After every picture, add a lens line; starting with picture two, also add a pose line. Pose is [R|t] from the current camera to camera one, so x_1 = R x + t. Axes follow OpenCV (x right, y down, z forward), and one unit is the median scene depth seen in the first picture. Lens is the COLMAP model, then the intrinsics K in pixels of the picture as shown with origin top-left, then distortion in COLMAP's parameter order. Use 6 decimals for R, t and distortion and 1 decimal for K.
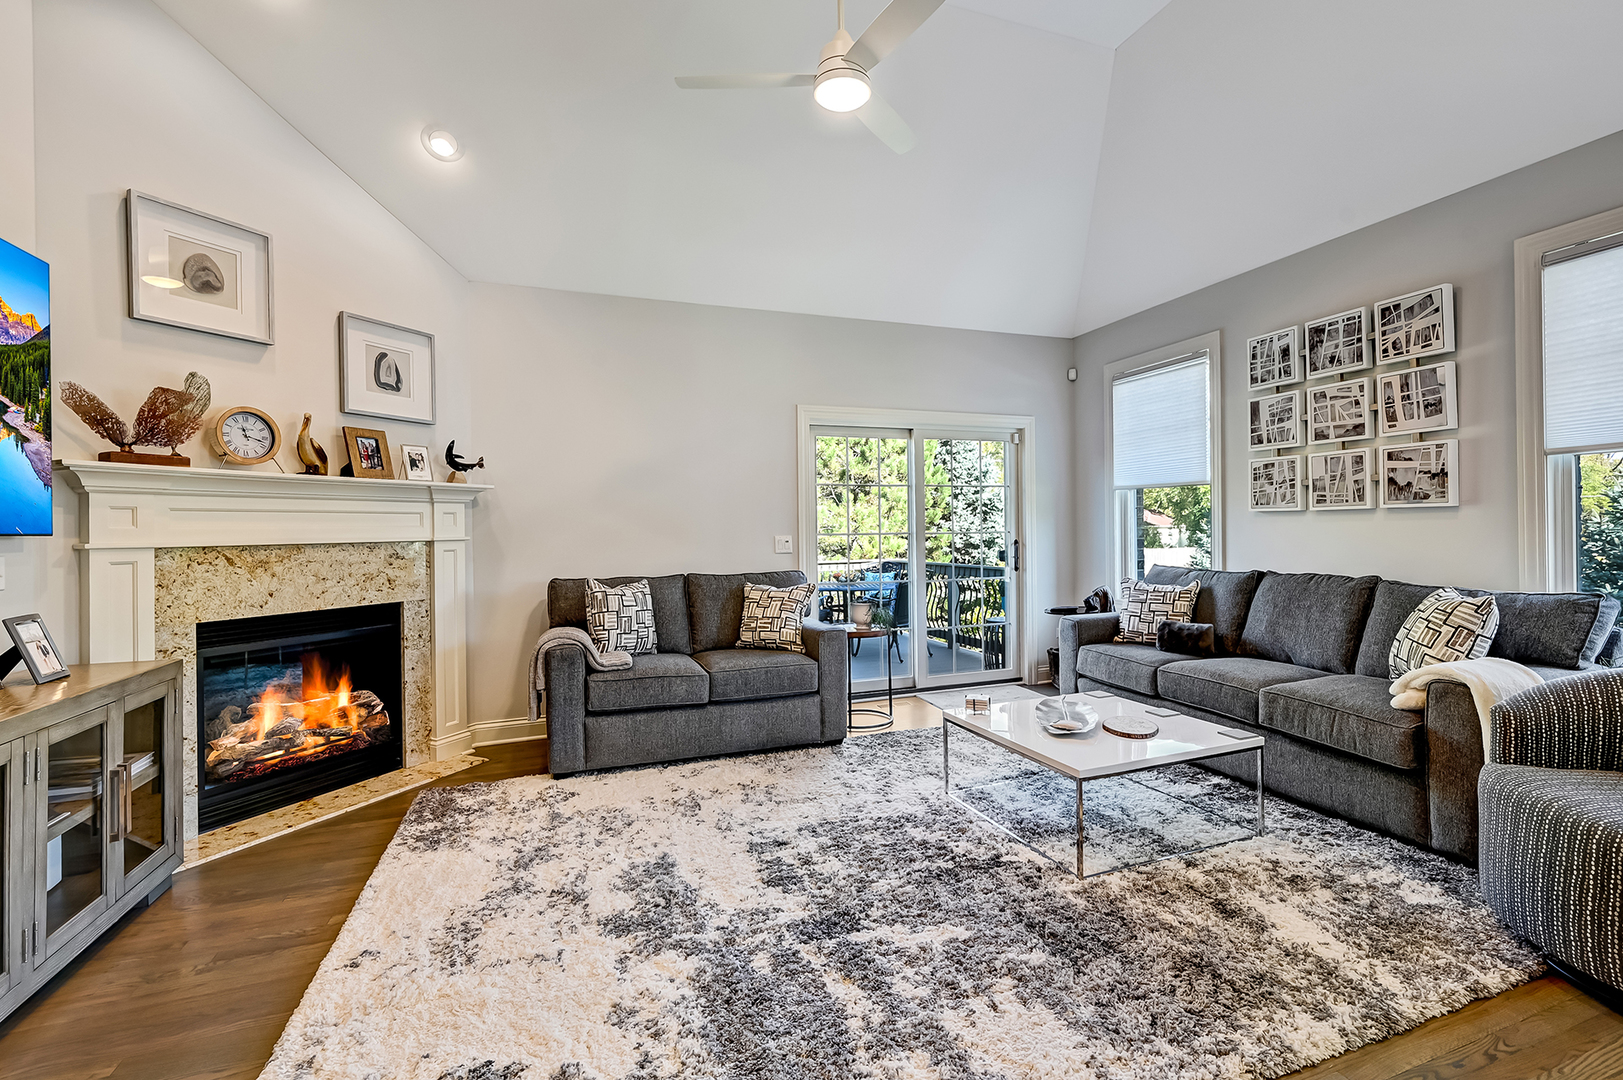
lens RADIAL K [[699.0, 0, 818.9], [0, 699.0, 539.9], [0, 0, 1]] dist [0.000003, -0.000128]
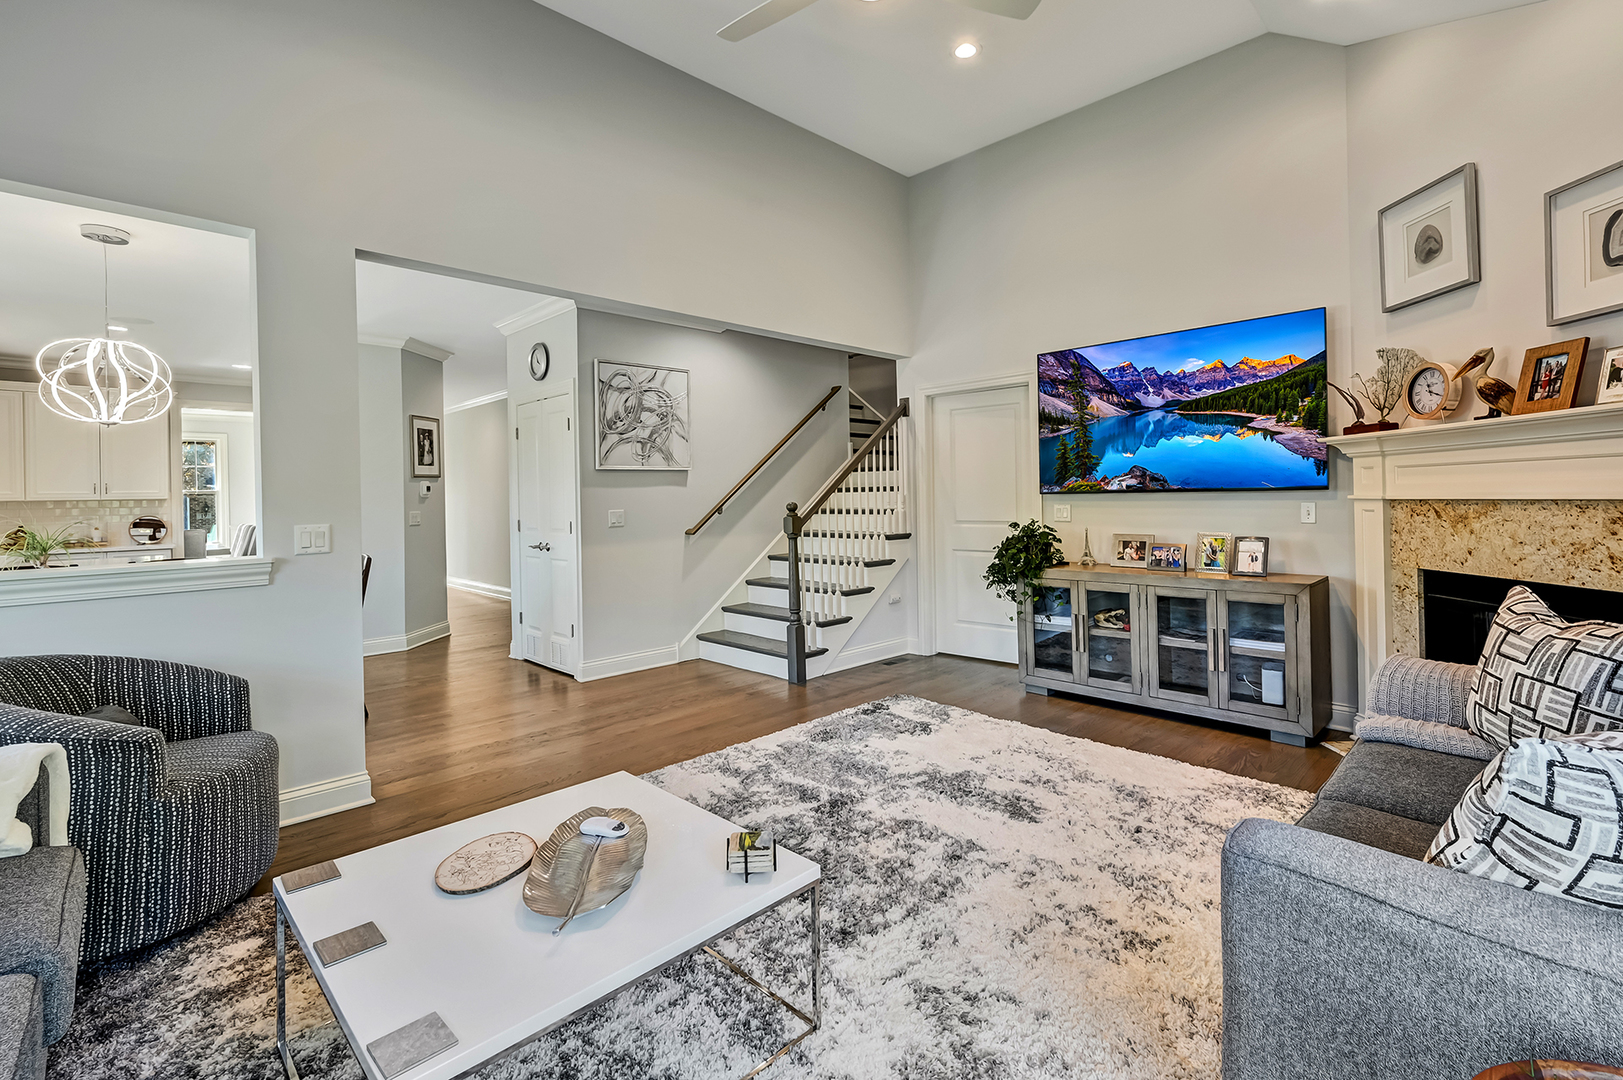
lens RADIAL K [[699.0, 0, 834.1], [0, 699.0, 491.0], [0, 0, 1]] dist [0.000003, -0.000128]
pose [[-0.903052, 0.026630, -0.428705, 0.410821], [0.025173, 0.999642, 0.009070, -0.036612], [0.428793, -0.002601, -0.903399, 1.592222]]
